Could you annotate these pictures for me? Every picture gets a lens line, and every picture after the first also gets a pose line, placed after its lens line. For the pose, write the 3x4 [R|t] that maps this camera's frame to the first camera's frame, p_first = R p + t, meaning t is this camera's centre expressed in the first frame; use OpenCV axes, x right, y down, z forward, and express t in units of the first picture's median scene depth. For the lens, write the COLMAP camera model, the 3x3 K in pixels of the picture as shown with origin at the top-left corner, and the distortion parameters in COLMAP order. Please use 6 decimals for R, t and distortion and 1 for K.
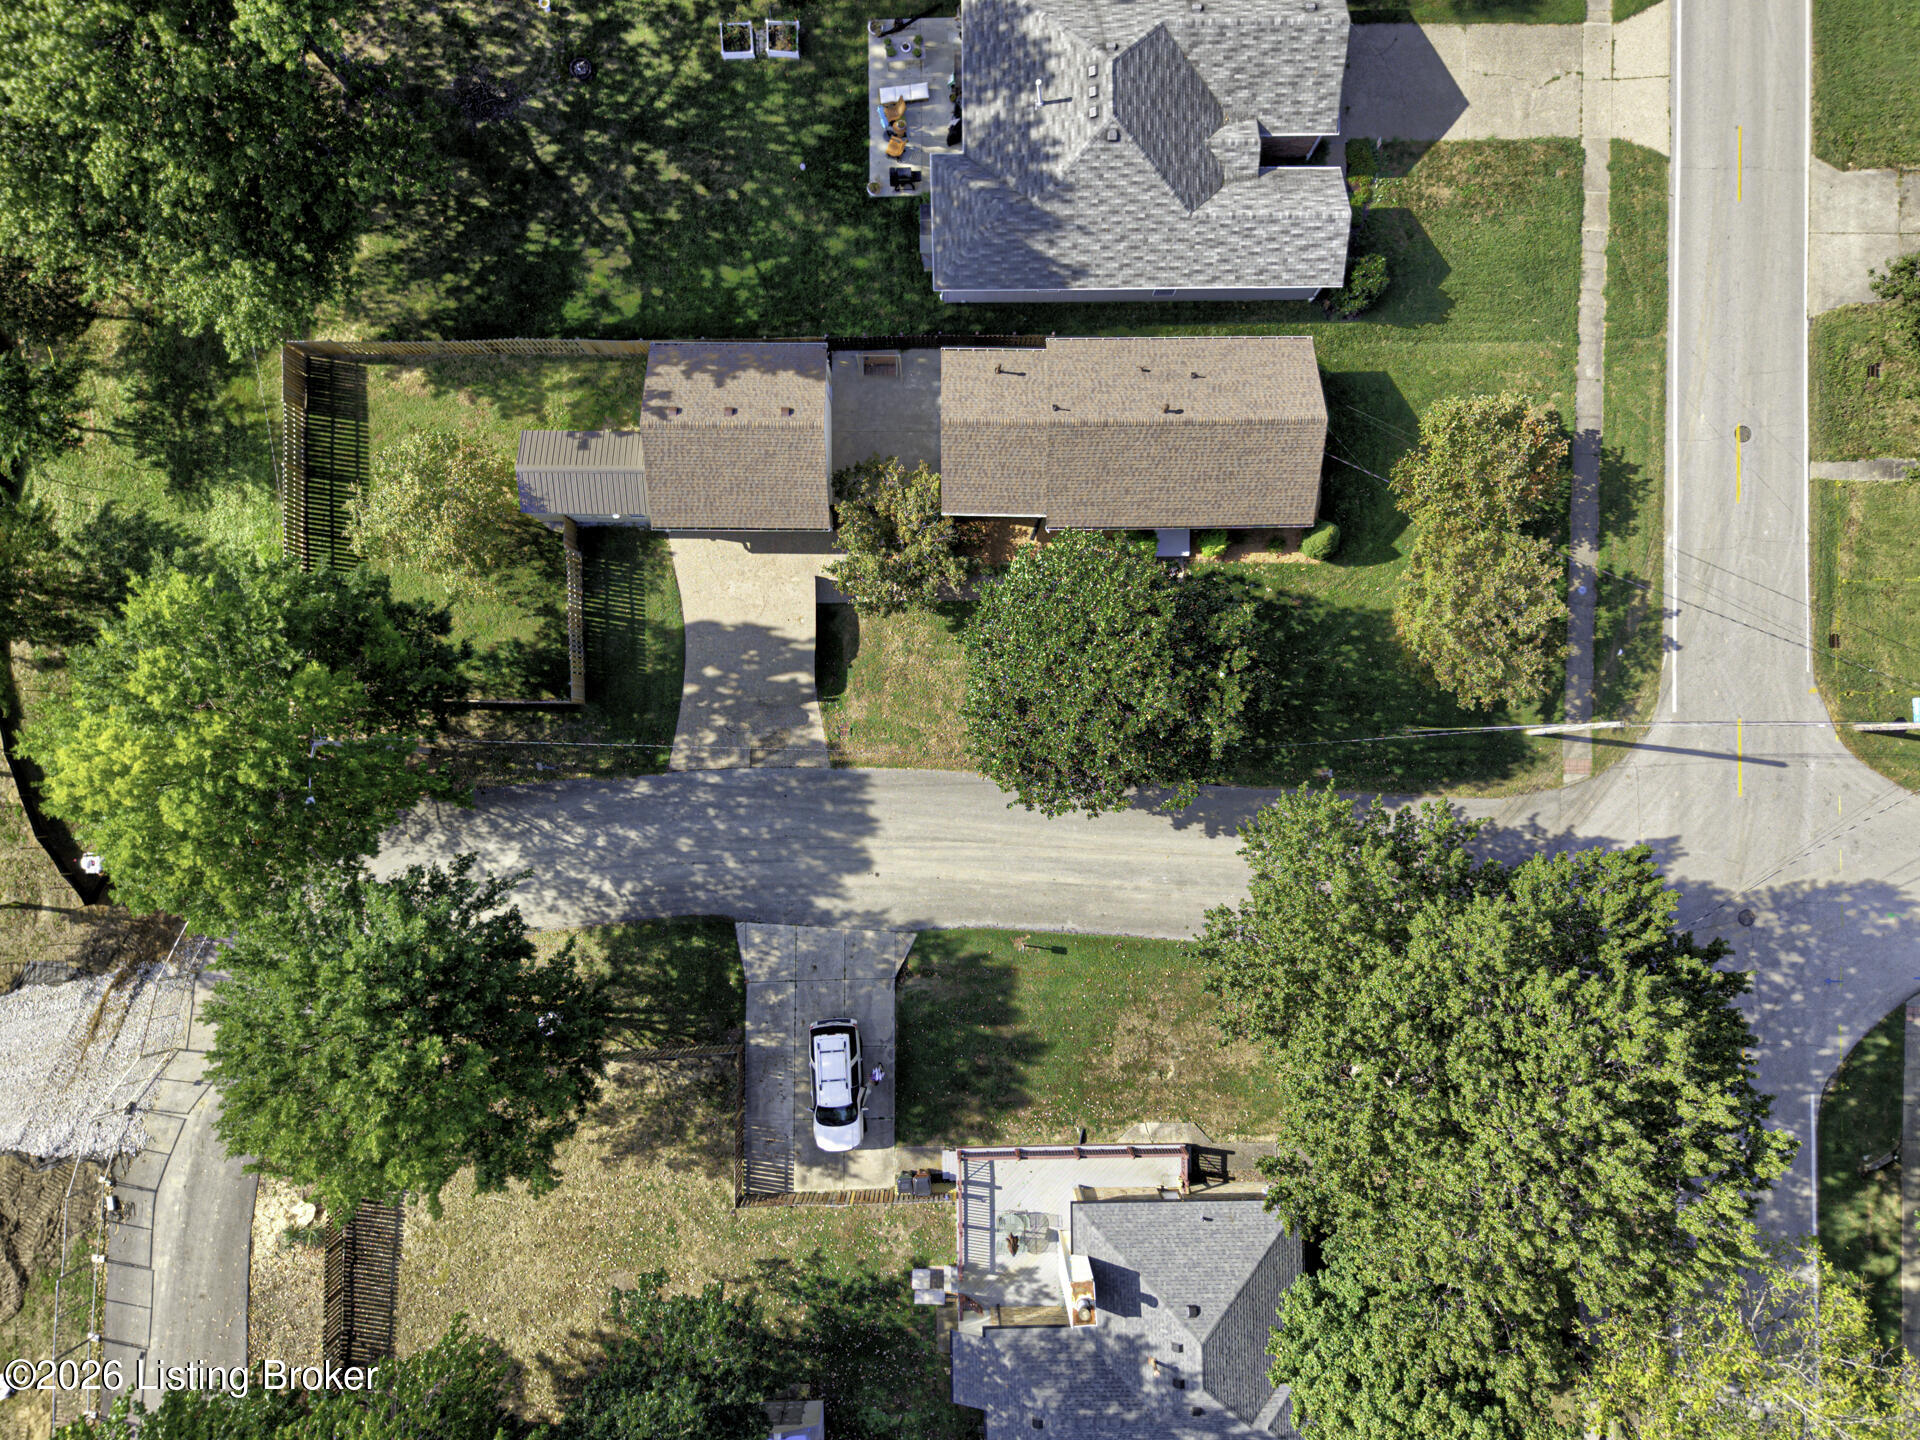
lens RADIAL K [[1319.8, 0, 974.4], [0, 1319.8, 726.4], [0, 0, 1]] dist [0.009504, 0.005032]
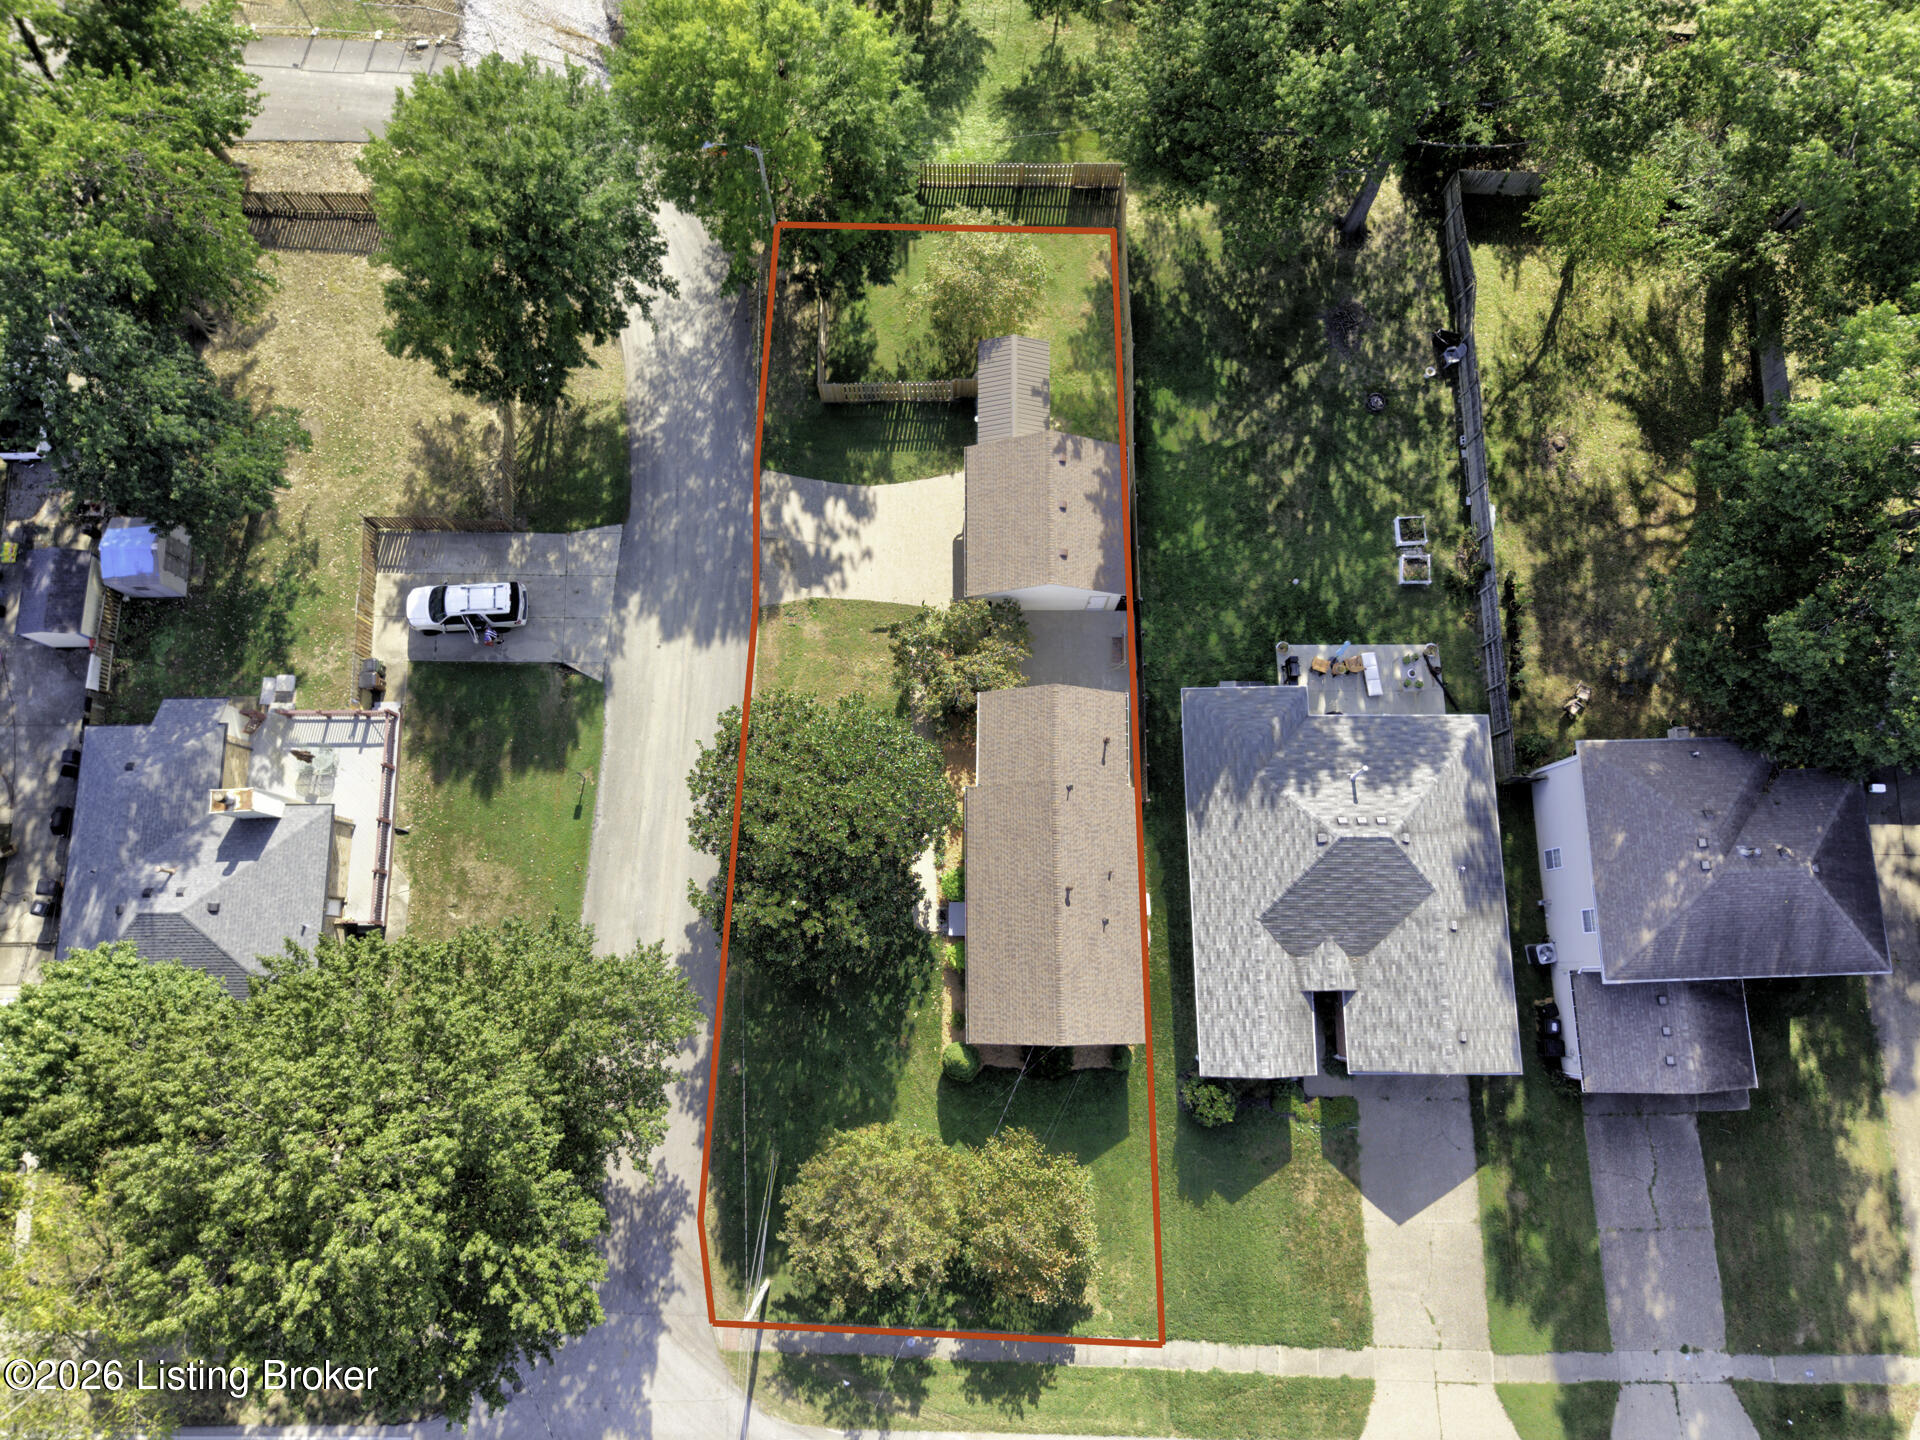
lens RADIAL K [[1319.8, 0, 974.4], [0, 1319.8, 726.4], [0, 0, 1]] dist [0.009504, 0.005032]
pose [[-0.002513, 0.976437, -0.215787, 0.231235], [-0.999990, -0.001635, 0.004250, -0.158321], [0.003797, 0.215796, 0.976431, -0.060707]]
